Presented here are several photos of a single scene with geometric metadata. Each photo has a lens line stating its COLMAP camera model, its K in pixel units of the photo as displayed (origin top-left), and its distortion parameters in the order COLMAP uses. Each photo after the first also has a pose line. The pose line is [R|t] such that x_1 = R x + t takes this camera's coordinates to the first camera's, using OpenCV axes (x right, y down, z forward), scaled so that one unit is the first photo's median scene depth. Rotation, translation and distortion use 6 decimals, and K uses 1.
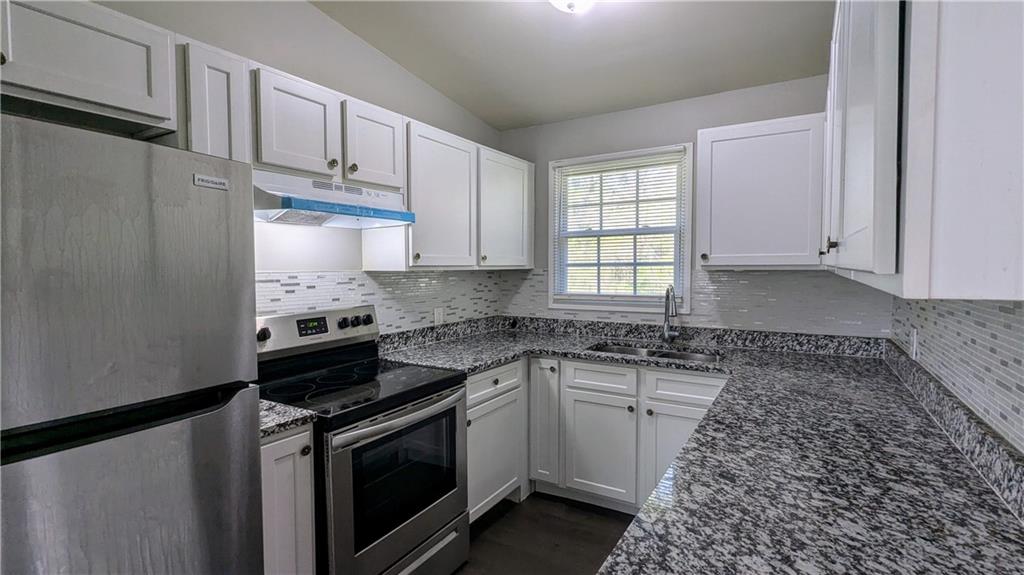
lens RADIAL K [[483.2, 0, 516.8], [0, 483.2, 290.4], [0, 0, 1]] dist [-0.000099, -0.000557]
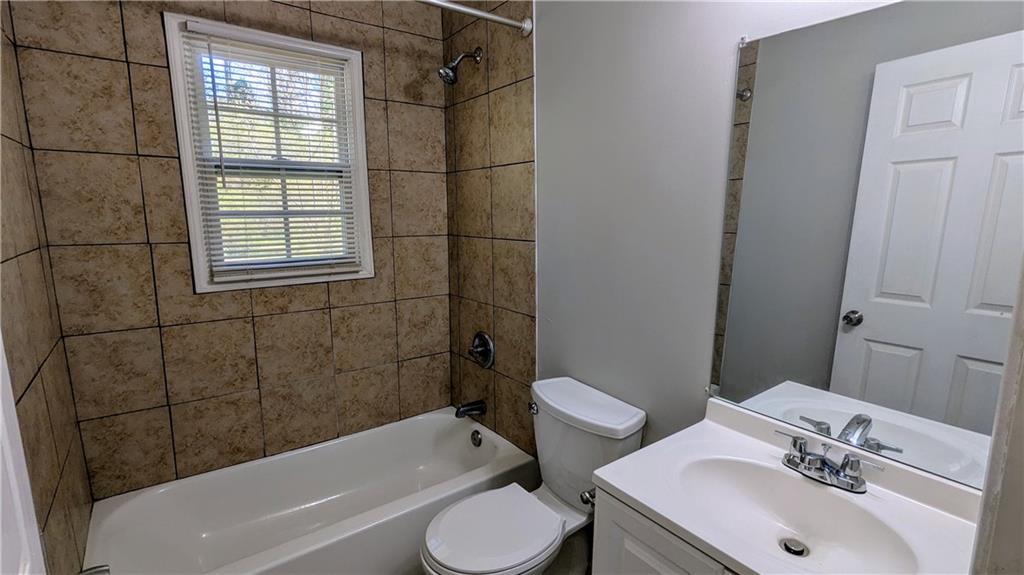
lens RADIAL K [[483.2, 0, 516.8], [0, 483.2, 290.4], [0, 0, 1]] dist [-0.000099, -0.000557]
pose [[0.379774, -0.155209, 0.911966, -0.368415], [0.047427, 0.987795, 0.148364, -0.039015], [-0.923863, -0.013093, 0.382499, 0.552845]]
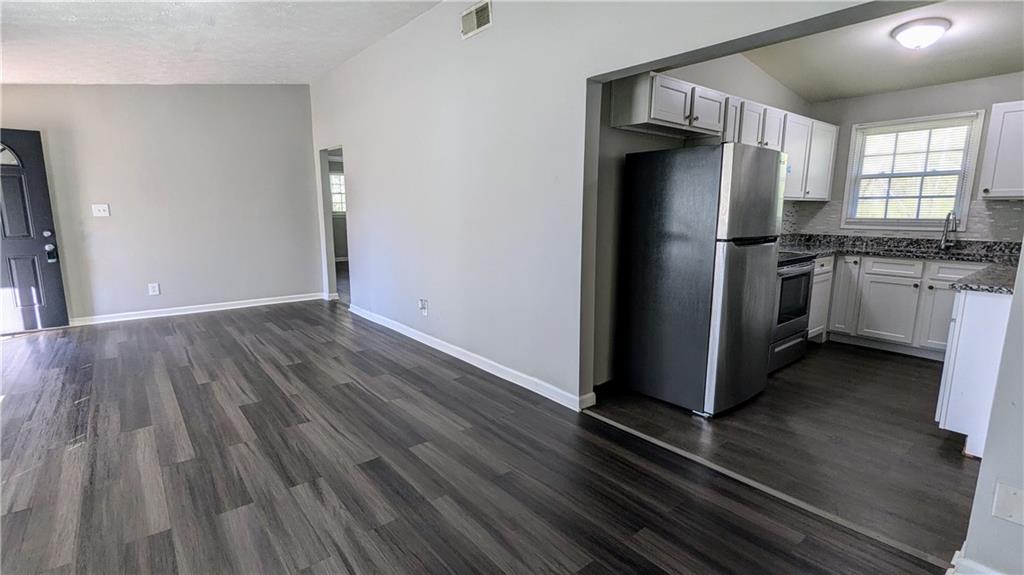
lens RADIAL K [[483.7, 0, 513.7], [0, 483.7, 292.6], [0, 0, 1]] dist [0.000140, 0.001360]
pose [[0.939413, 0.065772, -0.336419, -0.439381], [-0.024262, 0.991716, 0.126139, 0.084787], [0.341928, -0.110335, 0.933226, -0.893458]]
